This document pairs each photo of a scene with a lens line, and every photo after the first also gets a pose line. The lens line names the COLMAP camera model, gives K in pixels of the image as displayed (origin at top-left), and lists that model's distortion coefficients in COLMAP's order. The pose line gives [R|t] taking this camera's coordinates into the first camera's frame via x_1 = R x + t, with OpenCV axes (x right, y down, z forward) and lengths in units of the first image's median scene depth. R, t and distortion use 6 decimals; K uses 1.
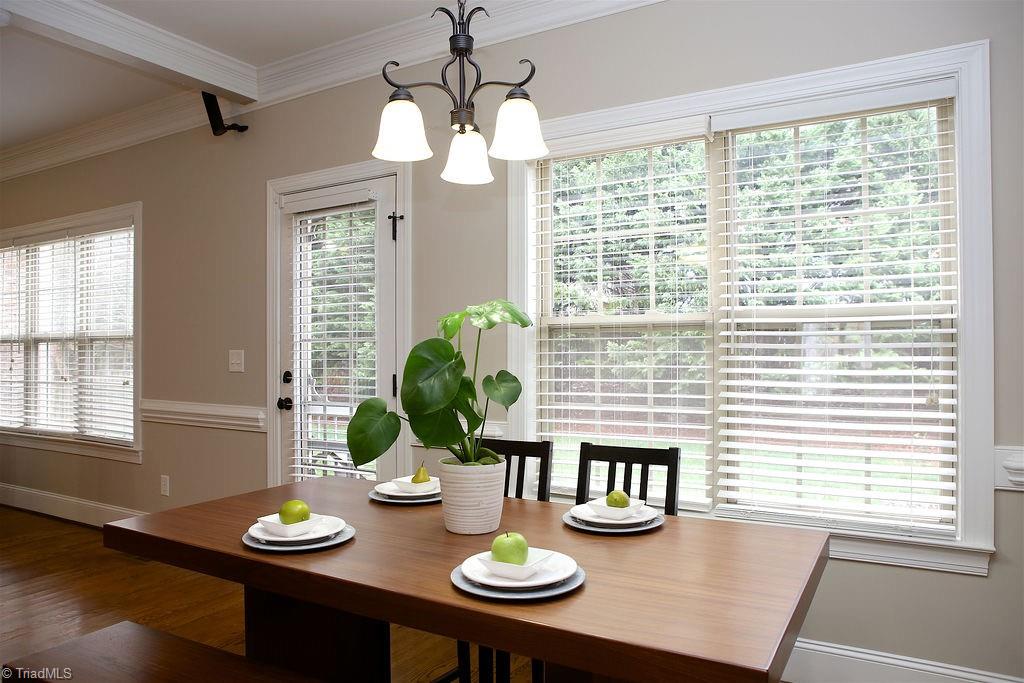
lens RADIAL K [[701.2, 0, 511.4], [0, 701.2, 339.9], [0, 0, 1]] dist [-0.086947, 0.038307]
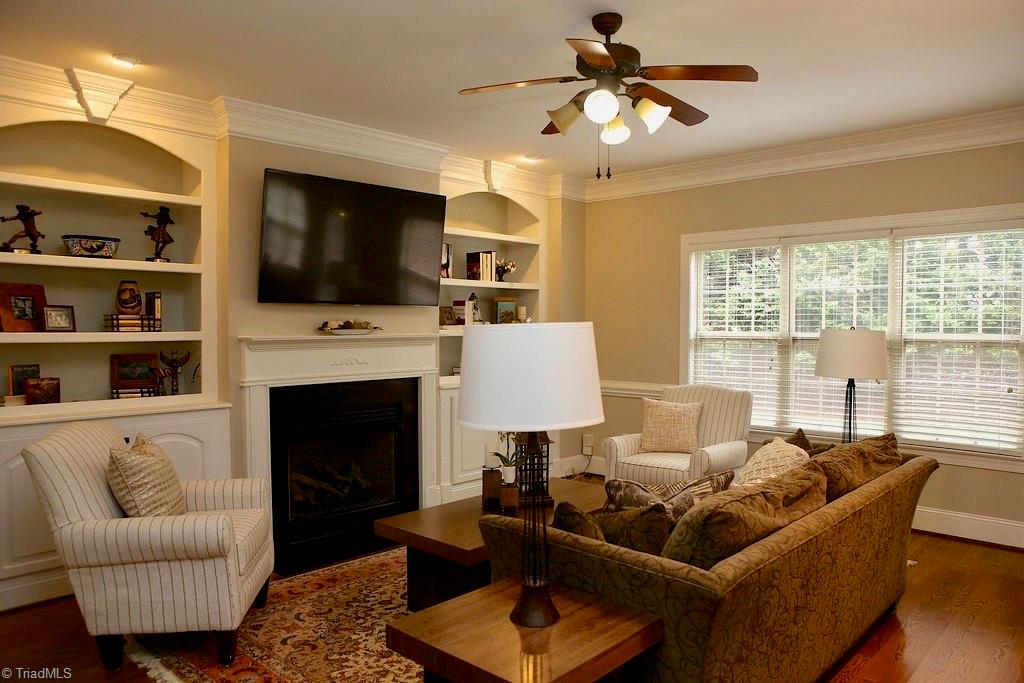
lens RADIAL K [[701.2, 0, 509.7], [0, 701.2, 338.8], [0, 0, 1]] dist [-0.086947, 0.038307]
pose [[0.971119, 0.008224, -0.238452, -1.204512], [0.000748, 0.999296, 0.037507, -0.054134], [0.238593, -0.036602, 0.970430, -0.115231]]
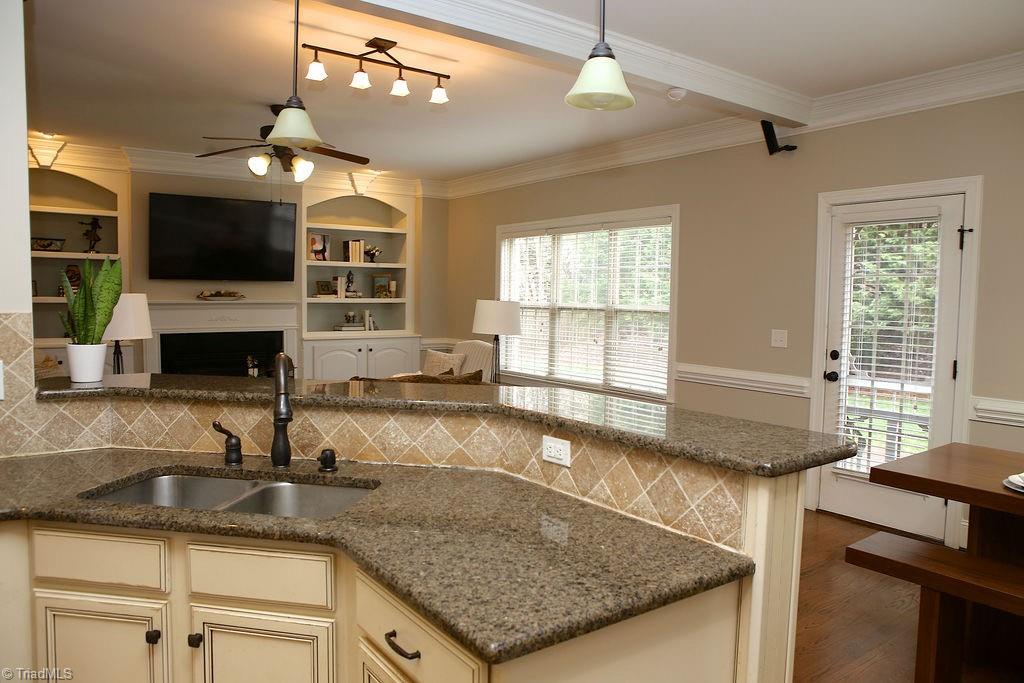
lens RADIAL K [[701.2, 0, 516.6], [0, 701.2, 343.3], [0, 0, 1]] dist [-0.086947, 0.038307]
pose [[0.916248, 0.042772, -0.398323, -0.346255], [-0.009376, 0.996301, 0.085414, -0.065188], [0.400503, -0.074526, 0.913260, -0.336100]]
